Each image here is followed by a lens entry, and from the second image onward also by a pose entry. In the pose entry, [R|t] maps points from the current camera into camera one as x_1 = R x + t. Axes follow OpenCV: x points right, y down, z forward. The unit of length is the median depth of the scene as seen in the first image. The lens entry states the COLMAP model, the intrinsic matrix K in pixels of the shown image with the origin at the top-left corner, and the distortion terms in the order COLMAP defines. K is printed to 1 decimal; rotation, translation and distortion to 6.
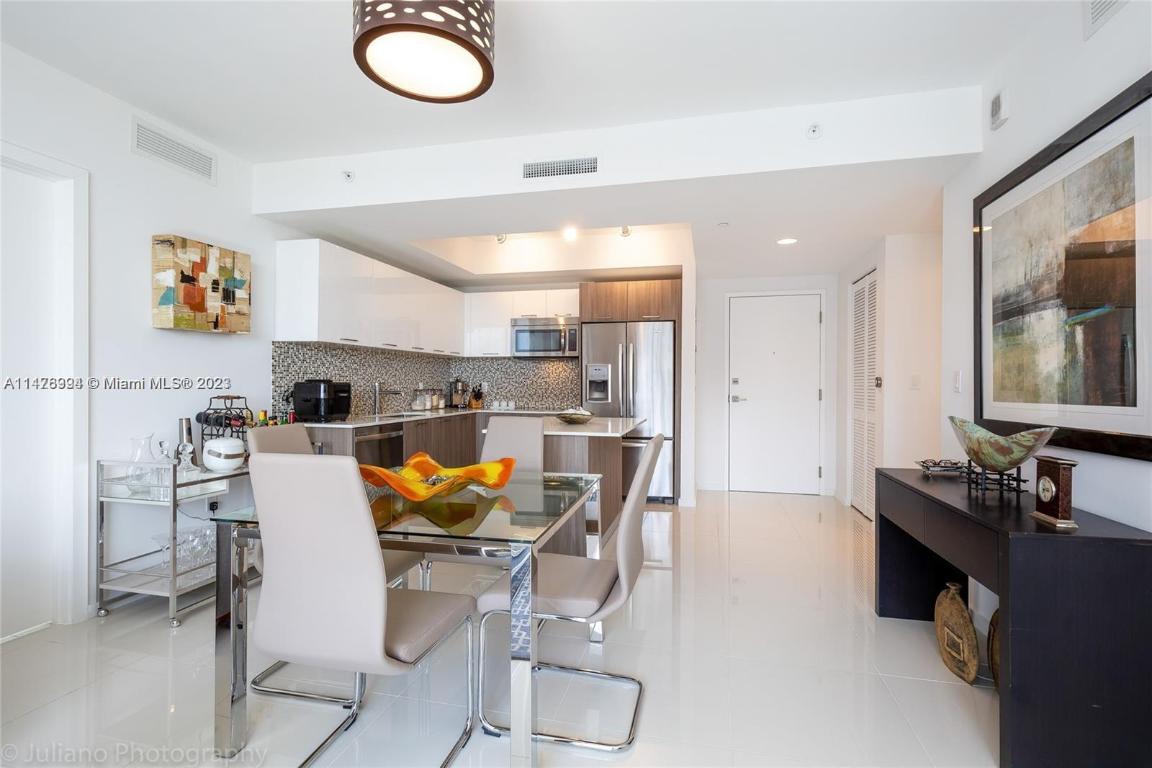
lens RADIAL K [[510.1, 0, 586.0], [0, 510.1, 384.8], [0, 0, 1]] dist [0.000348, -0.000168]
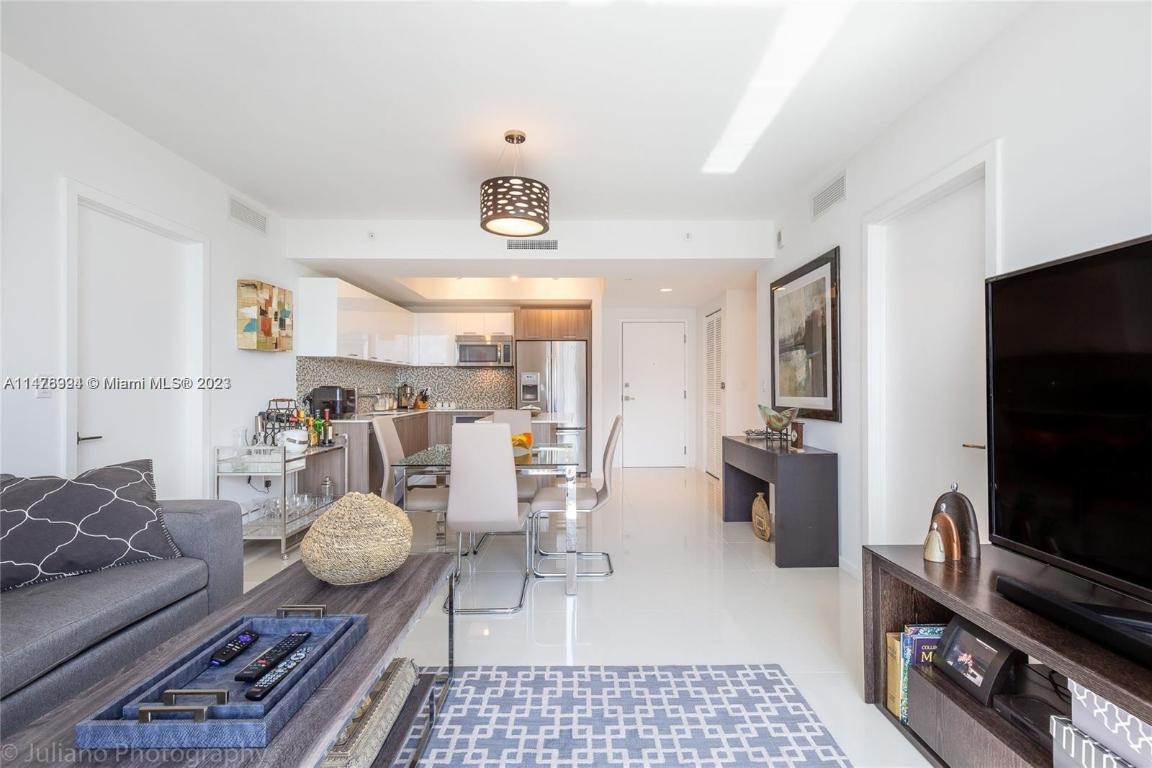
lens RADIAL K [[510.1, 0, 586.0], [0, 510.1, 384.8], [0, 0, 1]] dist [0.000348, -0.000168]
pose [[0.966174, -0.004925, 0.257845, -0.199735], [0.006300, 0.999970, -0.004504, -0.002977], [-0.257815, 0.005976, 0.966176, -0.341020]]
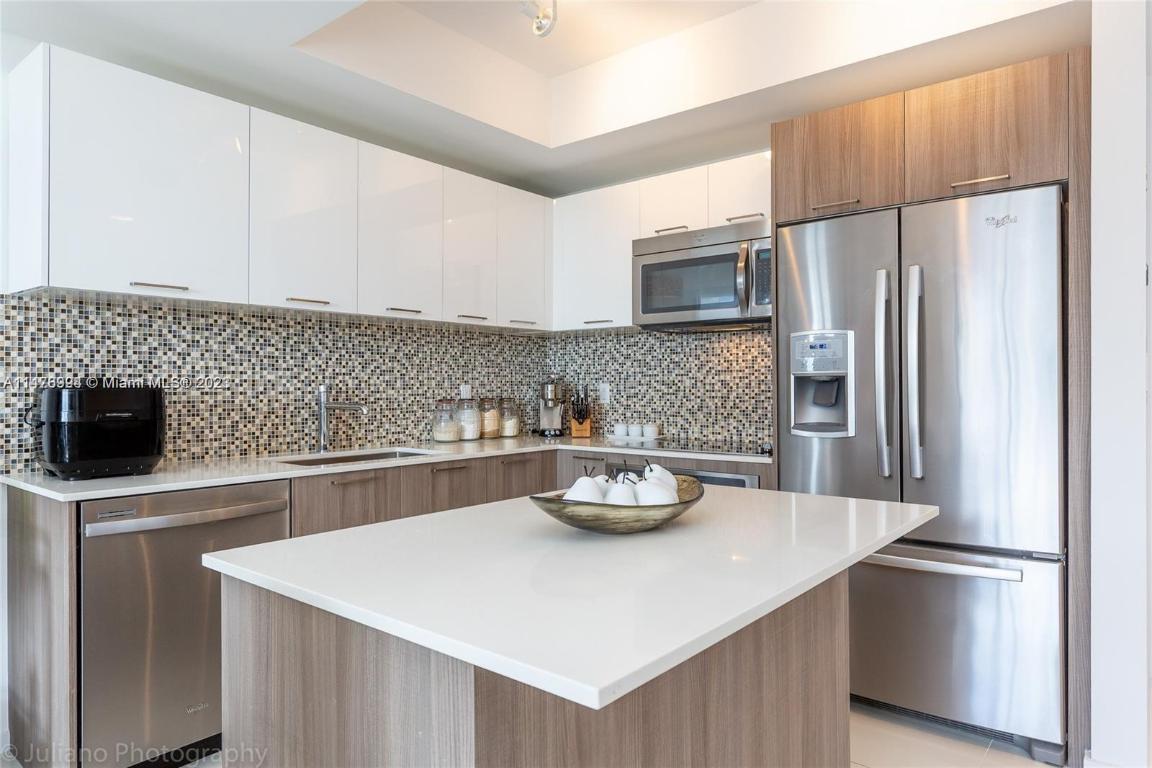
lens RADIAL K [[703.8, 0, 609.2], [0, 703.8, 383.6], [0, 0, 1]] dist [0.024944, -0.000187]
pose [[0.905001, -0.006301, -0.425363, 0.118269], [0.003725, 0.999969, -0.006887, -0.000214], [0.425393, 0.004648, 0.904997, 0.539368]]
